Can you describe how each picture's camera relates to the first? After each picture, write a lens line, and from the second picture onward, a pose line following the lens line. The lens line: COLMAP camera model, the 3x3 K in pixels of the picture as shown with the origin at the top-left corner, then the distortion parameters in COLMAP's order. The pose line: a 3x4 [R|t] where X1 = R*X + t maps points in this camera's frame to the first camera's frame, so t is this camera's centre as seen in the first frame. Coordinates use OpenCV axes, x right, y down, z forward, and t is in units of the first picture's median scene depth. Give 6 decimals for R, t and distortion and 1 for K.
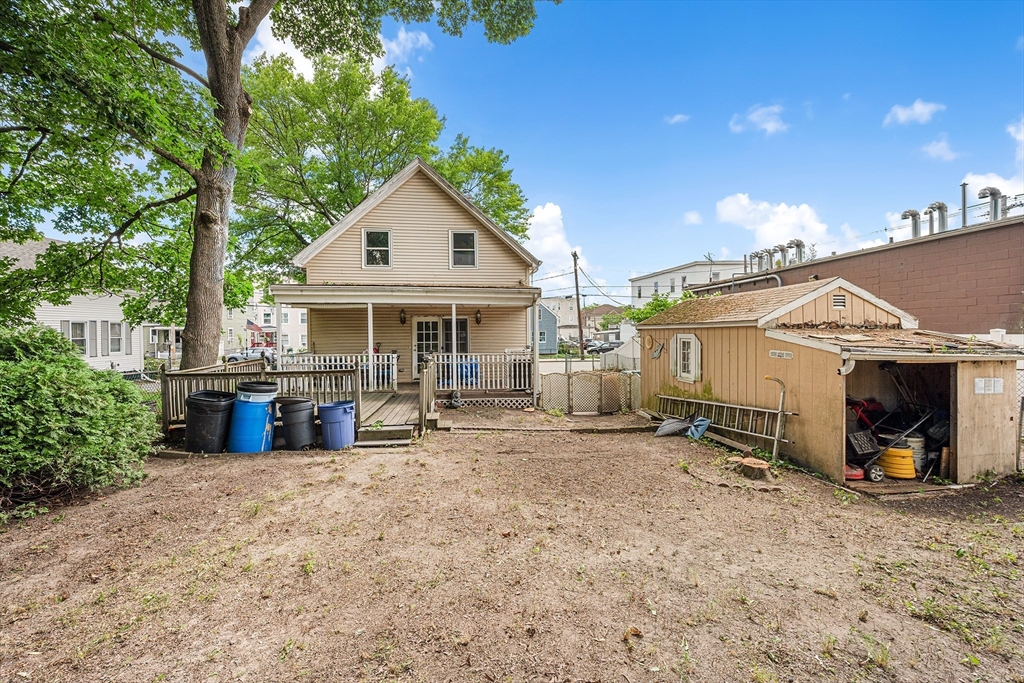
lens RADIAL K [[412.7, 0, 517.9], [0, 412.7, 337.1], [0, 0, 1]] dist [-0.000507, -0.000172]
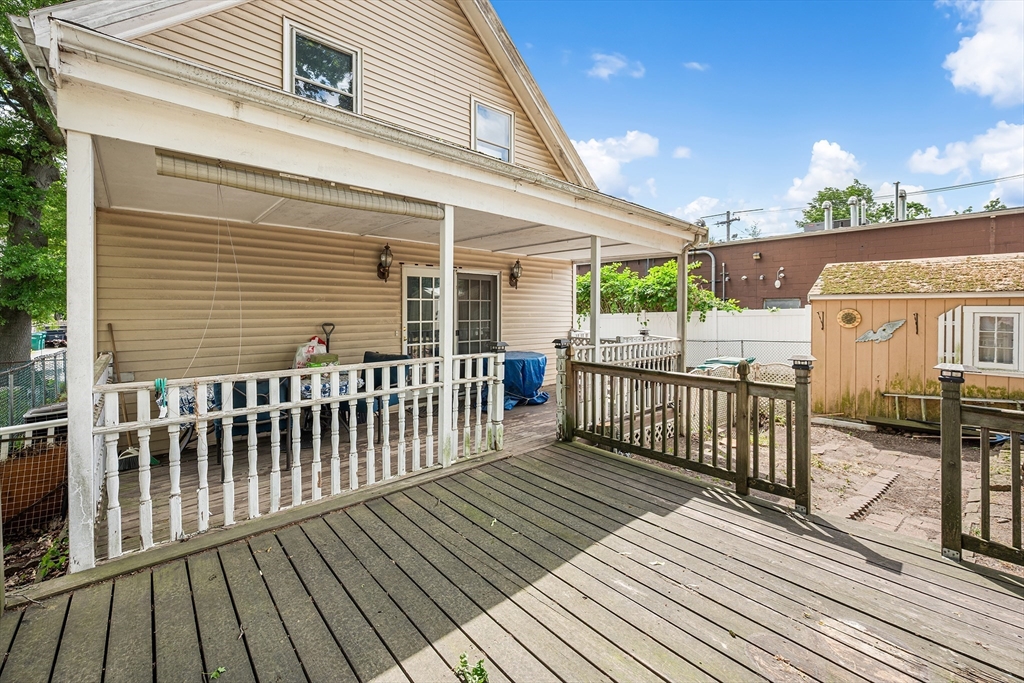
lens RADIAL K [[415.6, 0, 519.4], [0, 415.6, 313.7], [0, 0, 1]] dist [0.000415, -0.000052]
pose [[0.819471, 0.001107, 0.573120, -0.499946], [0.000484, 0.999996, -0.002623, 0.006218], [-0.573121, 0.002427, 0.819467, 0.684330]]
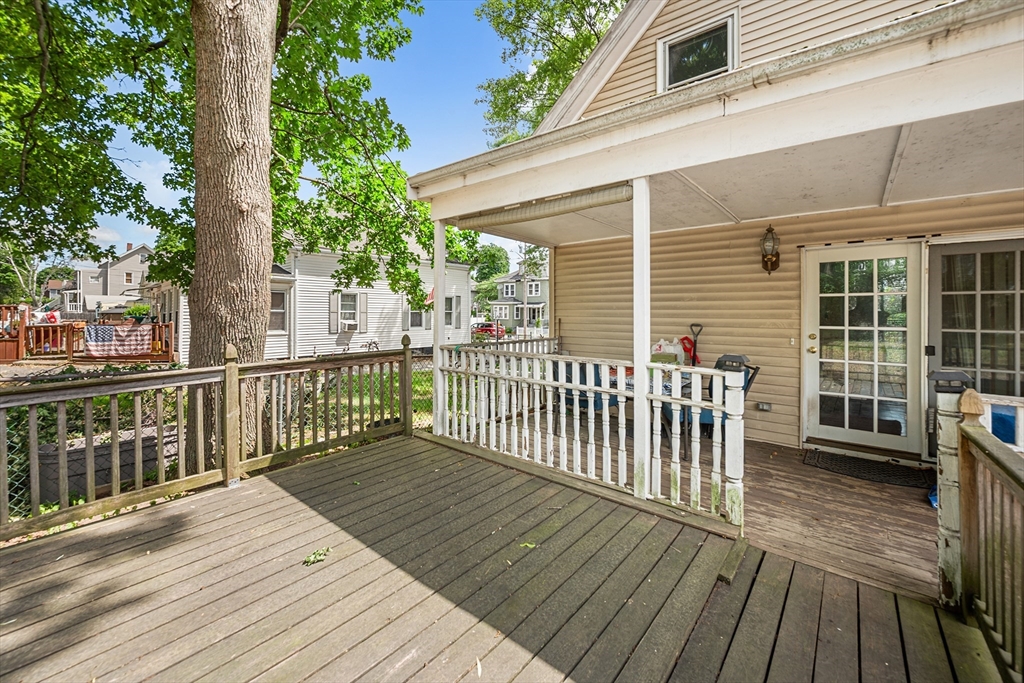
lens RADIAL K [[412.5, 0, 499.2], [0, 412.5, 313.2], [0, 0, 1]] dist [-0.001846, -0.000151]
pose [[0.673412, 0.012609, -0.739160, -0.215977], [-0.021456, 0.999767, -0.002493, 0.009940], [0.738956, 0.017538, 0.673526, 0.740137]]
